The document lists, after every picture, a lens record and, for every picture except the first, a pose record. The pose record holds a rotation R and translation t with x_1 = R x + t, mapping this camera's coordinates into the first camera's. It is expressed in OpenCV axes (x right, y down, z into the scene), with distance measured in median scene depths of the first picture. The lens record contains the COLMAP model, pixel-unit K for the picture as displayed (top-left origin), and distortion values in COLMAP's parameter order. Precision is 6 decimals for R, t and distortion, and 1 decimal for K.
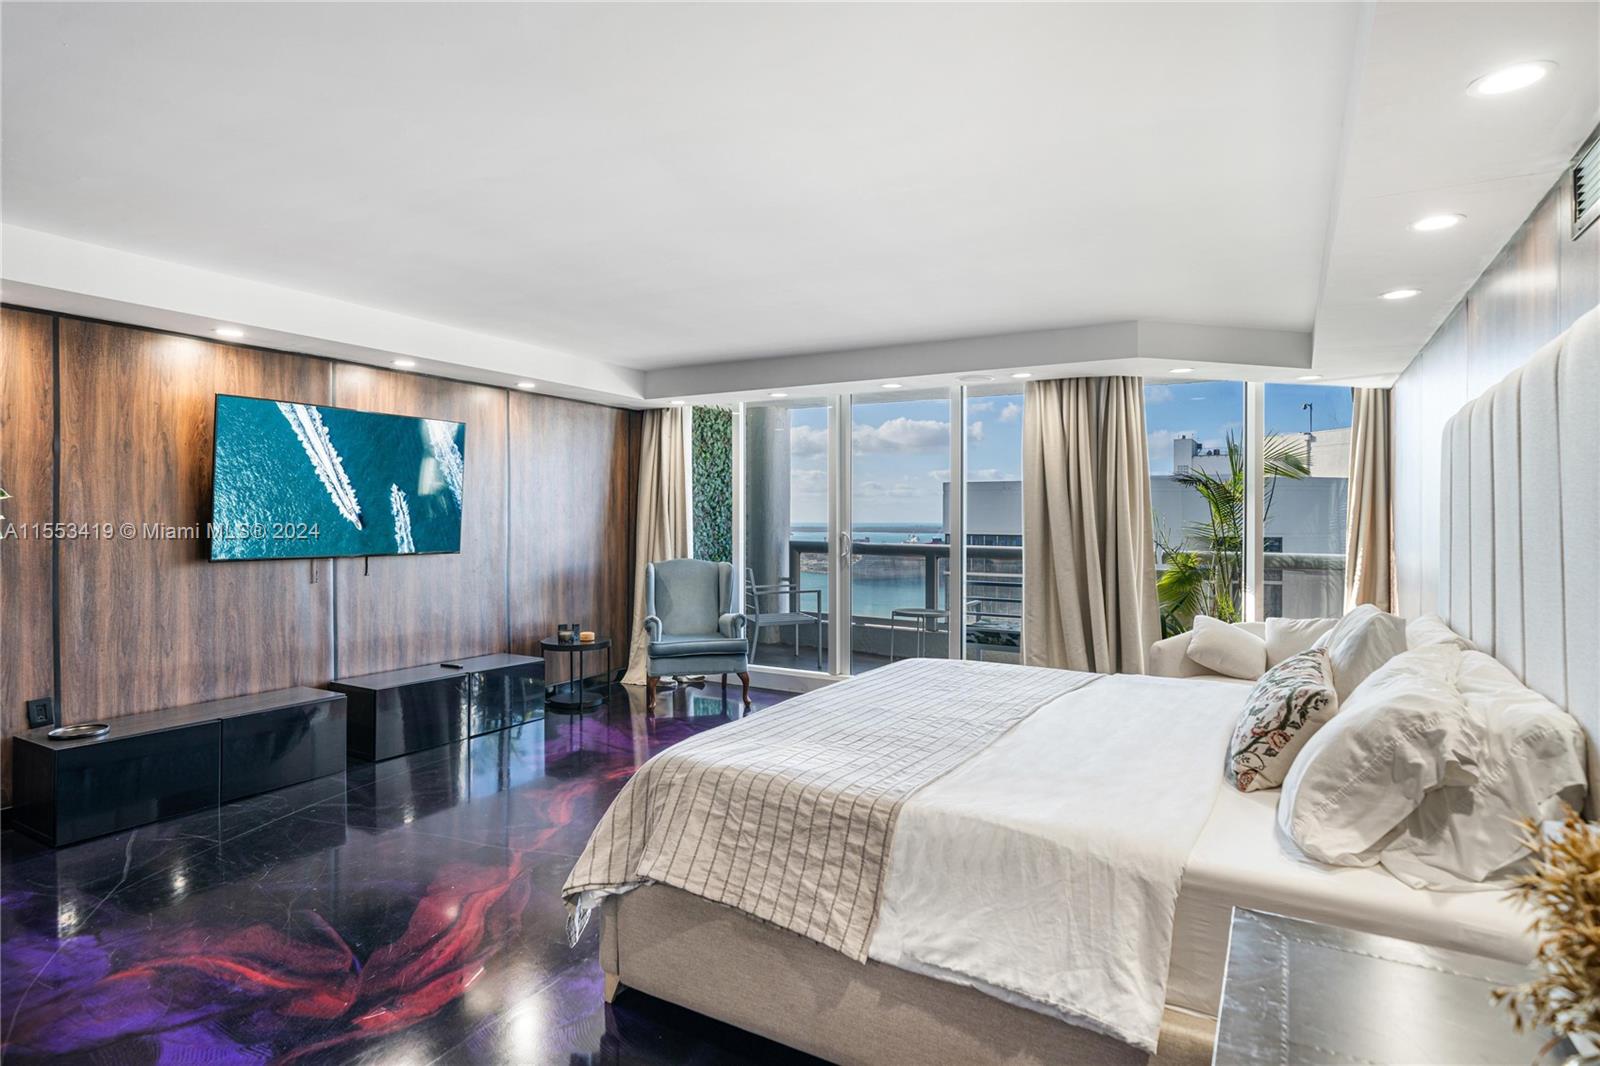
lens RADIAL K [[816.6, 0, 787.2], [0, 816.6, 527.4], [0, 0, 1]] dist [-0.024186, 0.000267]
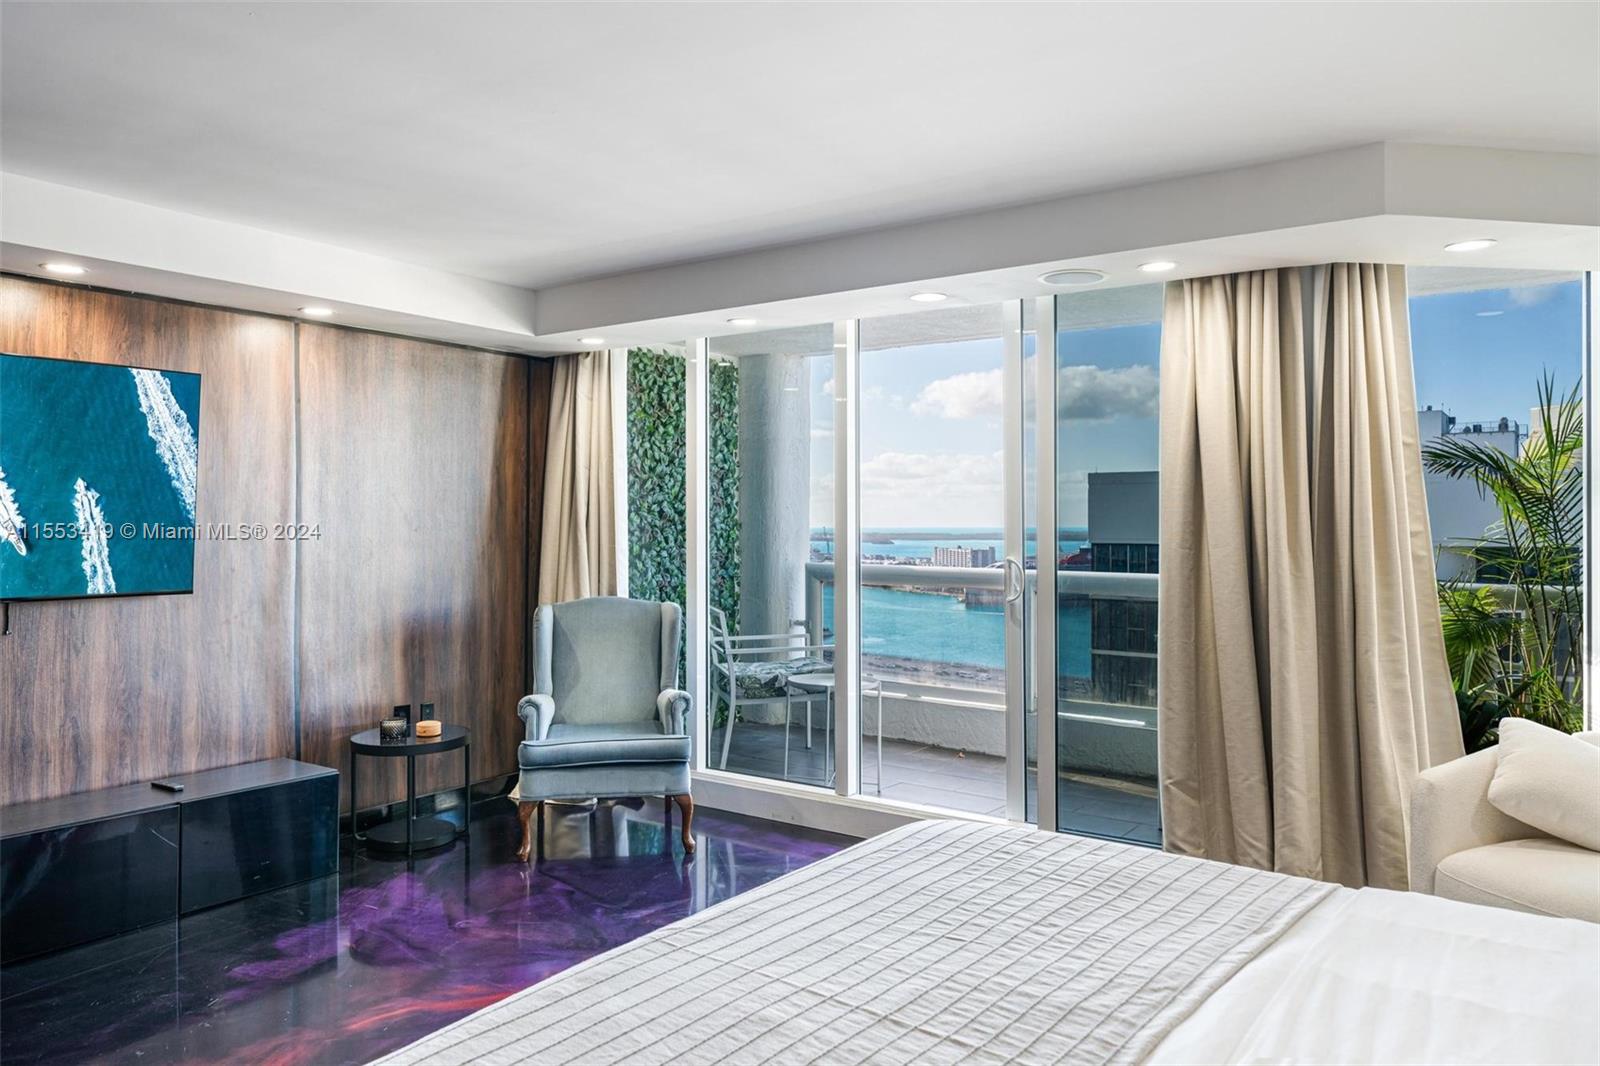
lens RADIAL K [[1047.3, 0, 812.5], [0, 1047.3, 531.2], [0, 0, 1]] dist [-0.005175, -0.007448]
pose [[0.996745, -0.004058, -0.080516, 0.111191], [0.003997, 0.999992, -0.000919, -0.011612], [0.080519, 0.000594, 0.996753, 0.281219]]
